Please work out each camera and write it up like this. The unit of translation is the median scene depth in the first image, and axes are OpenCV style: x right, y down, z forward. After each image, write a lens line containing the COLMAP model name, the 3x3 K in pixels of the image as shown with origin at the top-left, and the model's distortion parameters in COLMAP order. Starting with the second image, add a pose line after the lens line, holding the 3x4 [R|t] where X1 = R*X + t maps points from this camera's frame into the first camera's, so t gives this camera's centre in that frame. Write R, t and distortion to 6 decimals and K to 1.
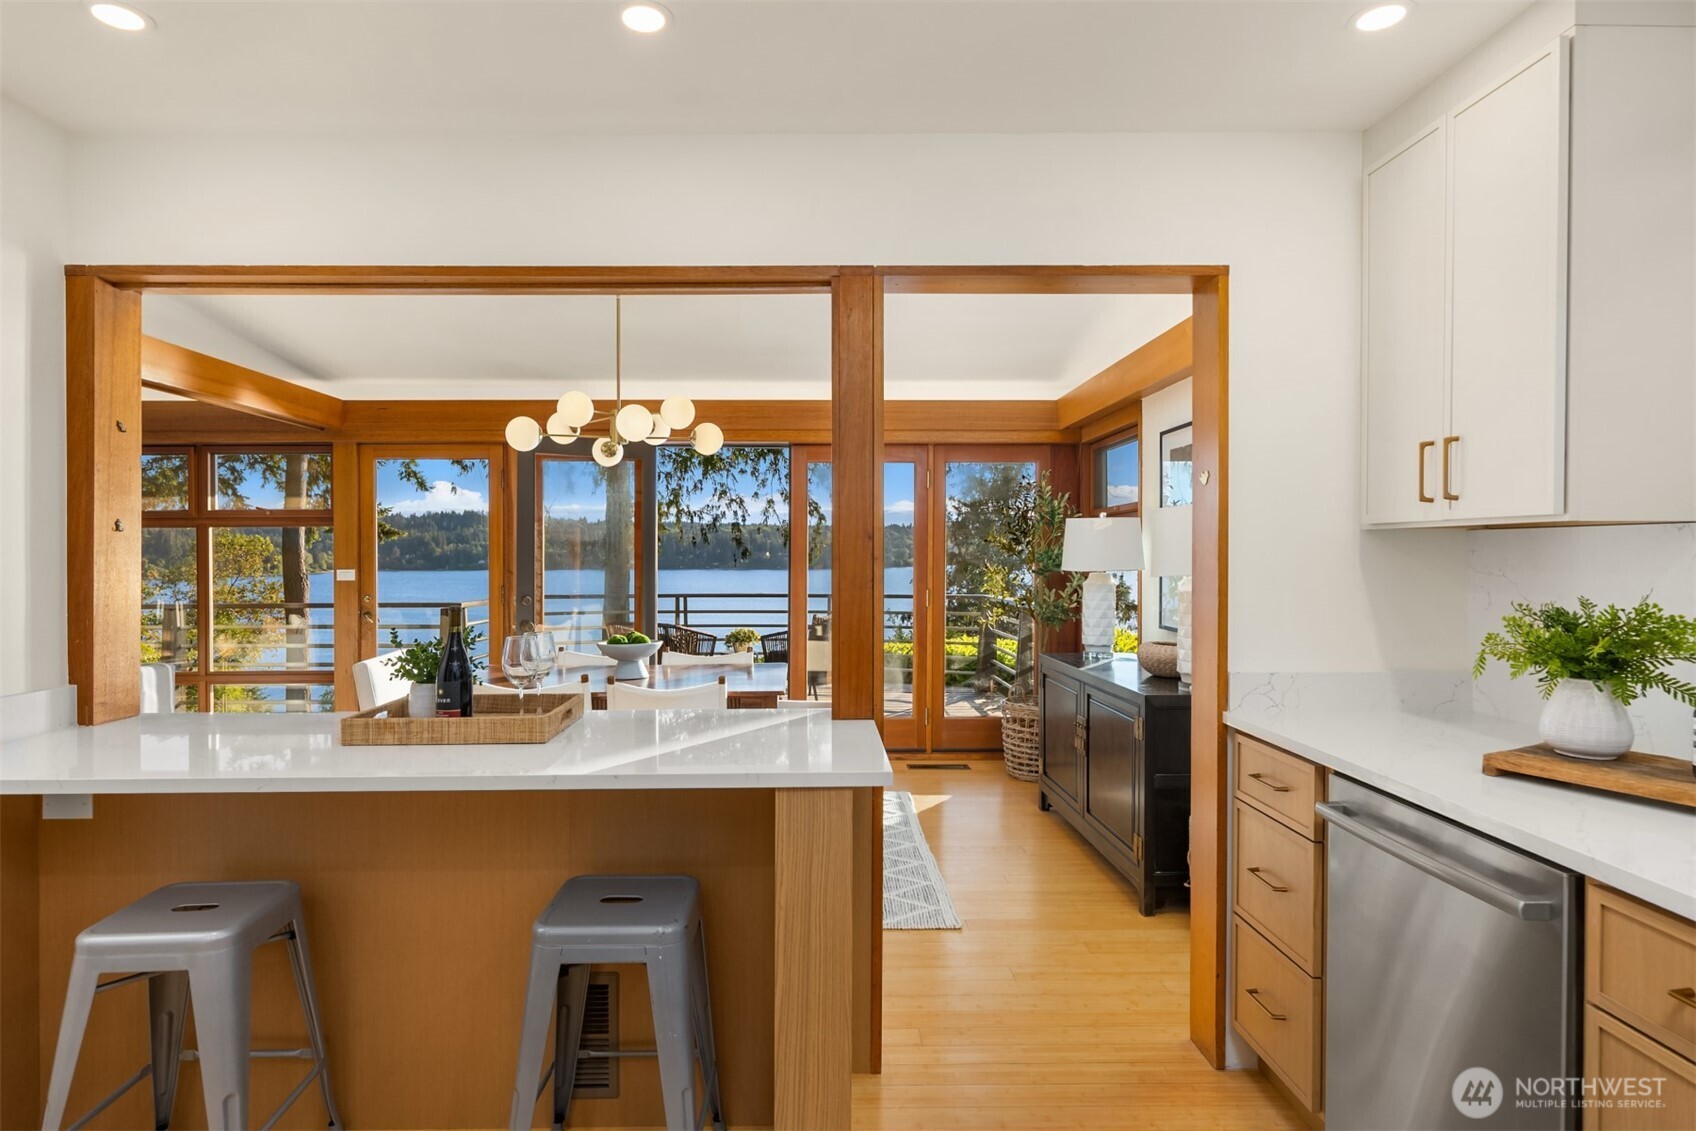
lens RADIAL K [[925.1, 0, 818.5], [0, 925.1, 559.3], [0, 0, 1]] dist [0.003322, 0.000582]
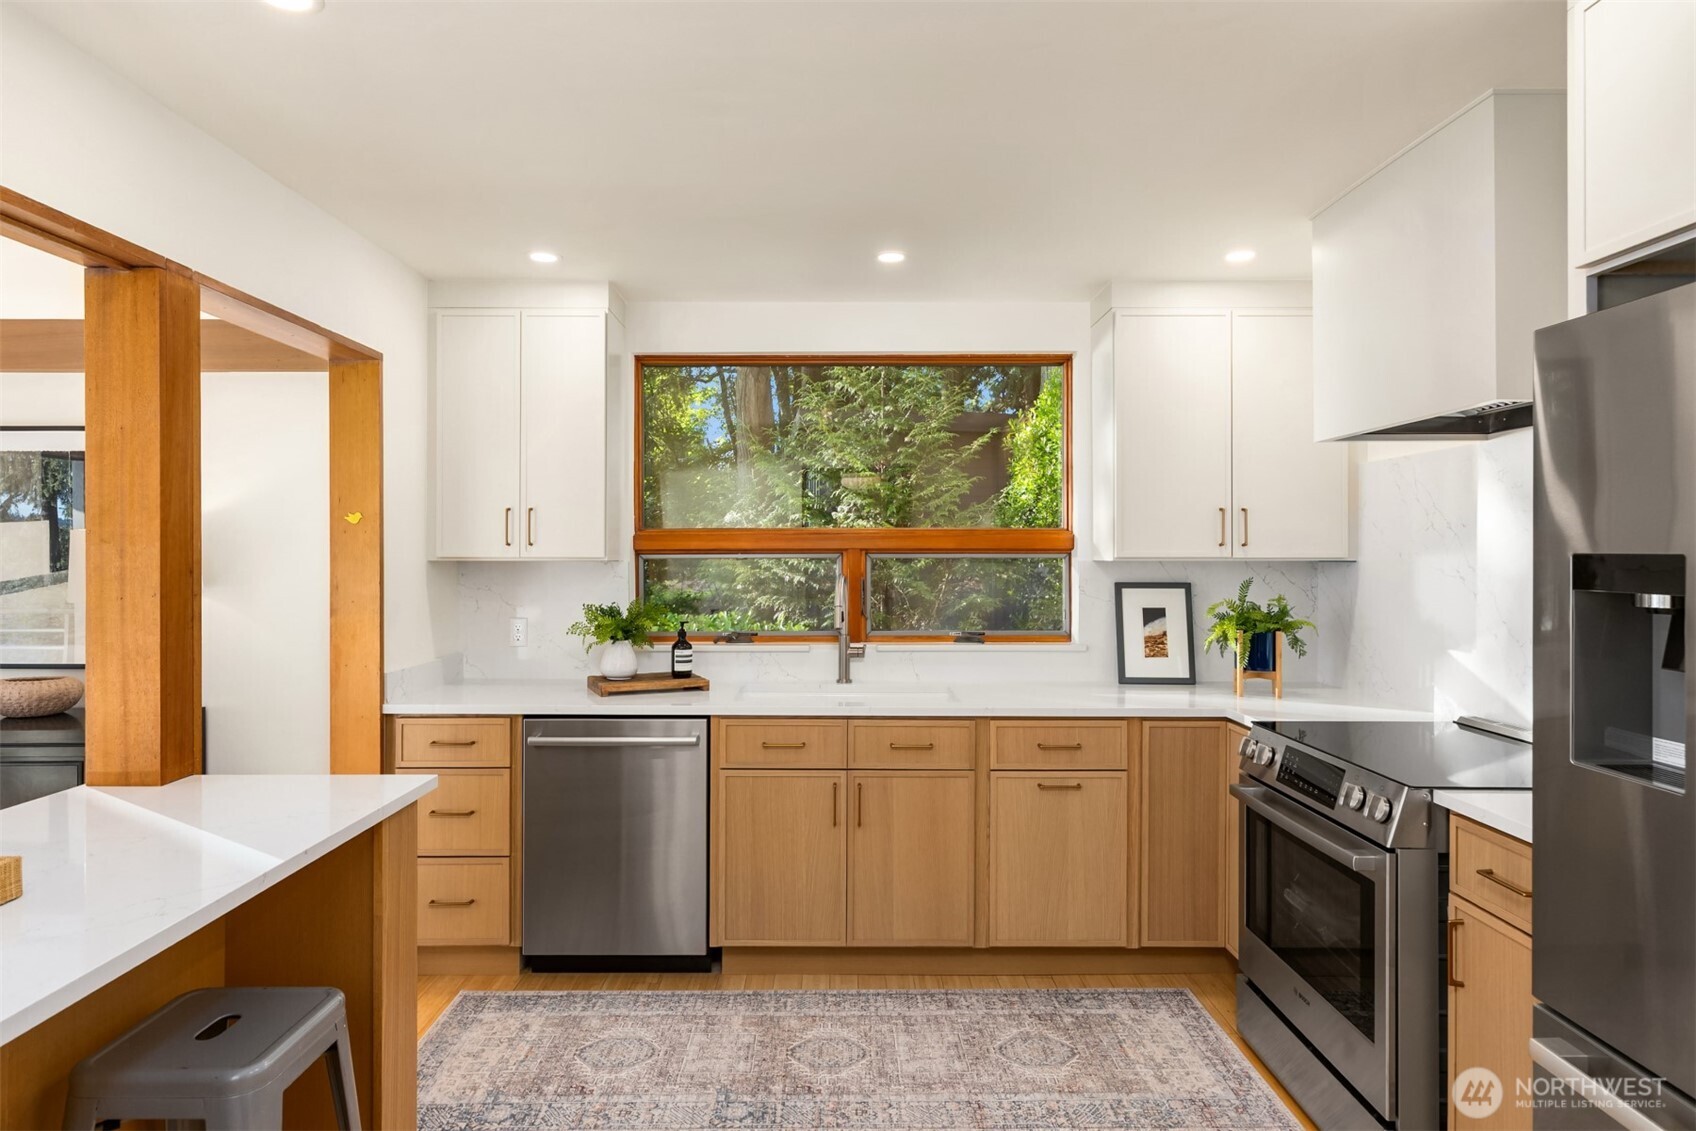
lens RADIAL K [[943.1, 0, 848.0], [0, 943.1, 565.5], [0, 0, 1]] dist [-0.002402, -0.000283]
pose [[-0.000381, -0.009842, 0.999951, -0.850642], [0.005834, 0.999935, 0.009844, -0.034939], [-0.999983, 0.005837, -0.000323, 0.366449]]
